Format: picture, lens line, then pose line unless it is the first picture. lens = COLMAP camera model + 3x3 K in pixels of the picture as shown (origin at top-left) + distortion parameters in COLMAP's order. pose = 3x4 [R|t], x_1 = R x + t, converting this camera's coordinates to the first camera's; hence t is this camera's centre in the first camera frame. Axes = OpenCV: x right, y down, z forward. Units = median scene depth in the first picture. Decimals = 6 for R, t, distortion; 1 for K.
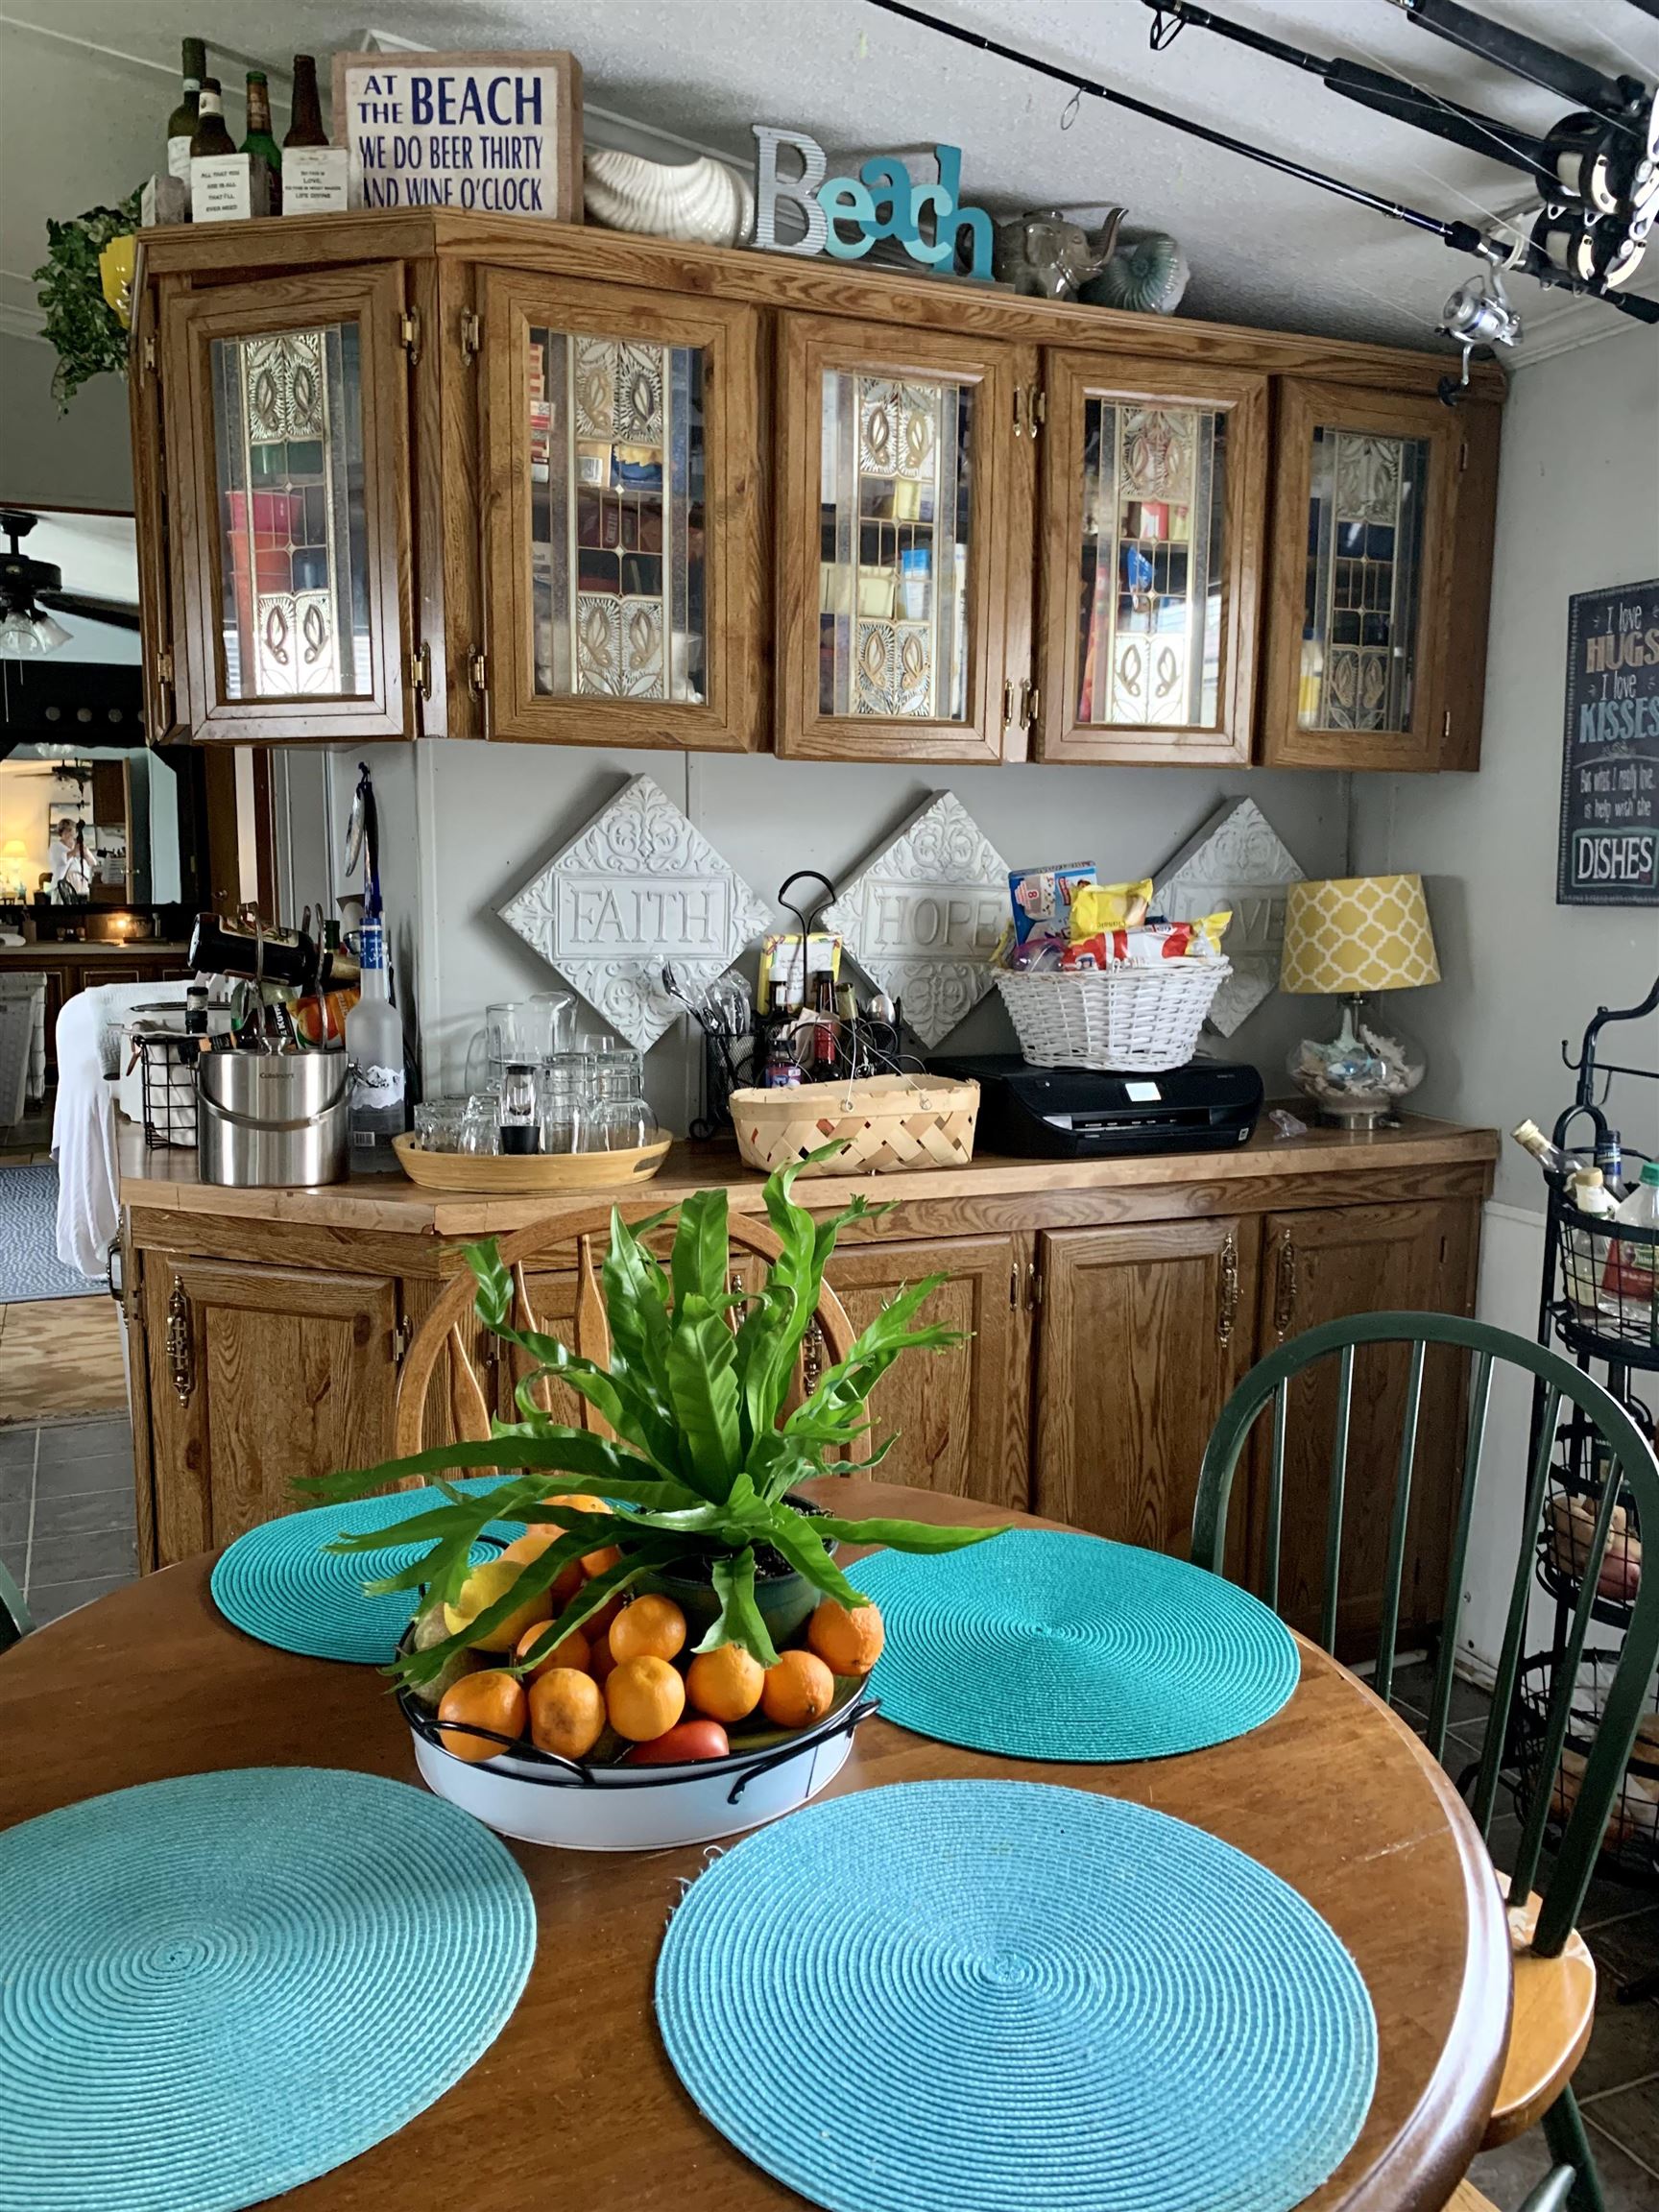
lens RADIAL K [[1685.3, 0, 828.8], [0, 1685.3, 1097.1], [0, 0, 1]] dist [0.026874, -0.051519]
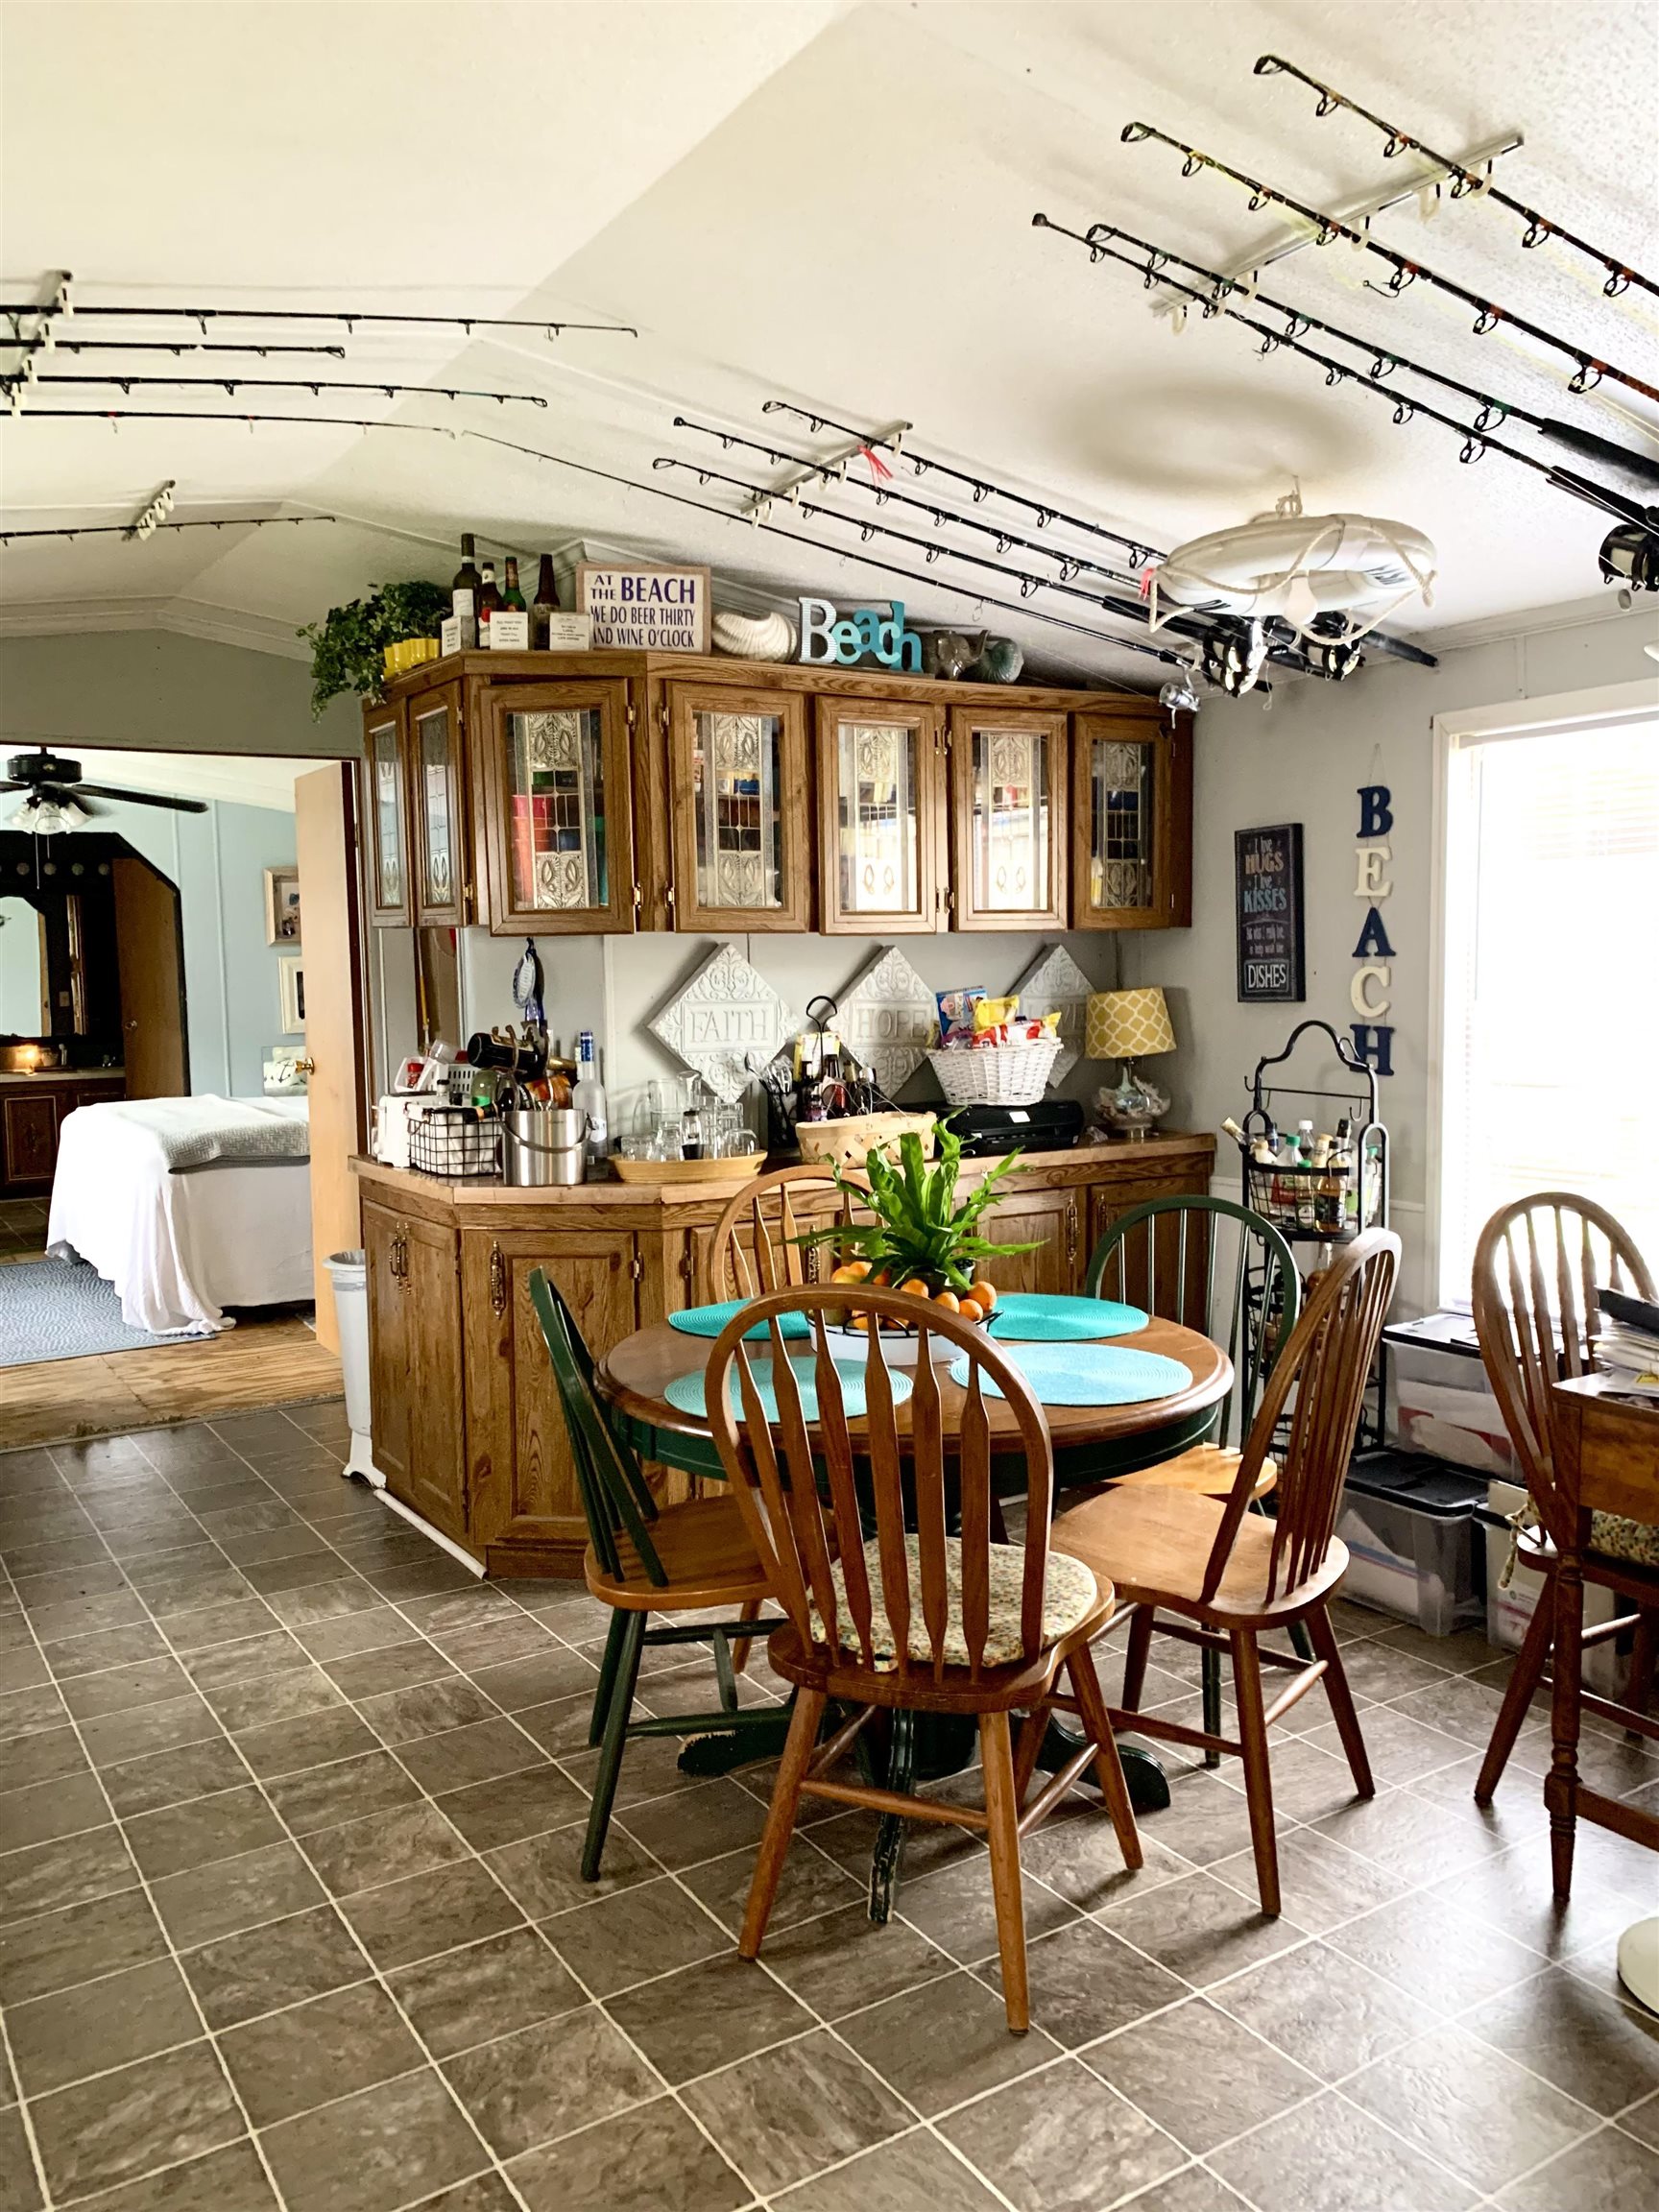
lens RADIAL K [[1685.3, 0, 841.7], [0, 1685.3, 1119.7], [0, 0, 1]] dist [0.026874, -0.051519]
pose [[0.985820, -0.041982, 0.162467, -0.296404], [0.050210, 0.997638, -0.046873, 0.077066], [-0.160116, 0.054366, 0.985600, -0.731805]]
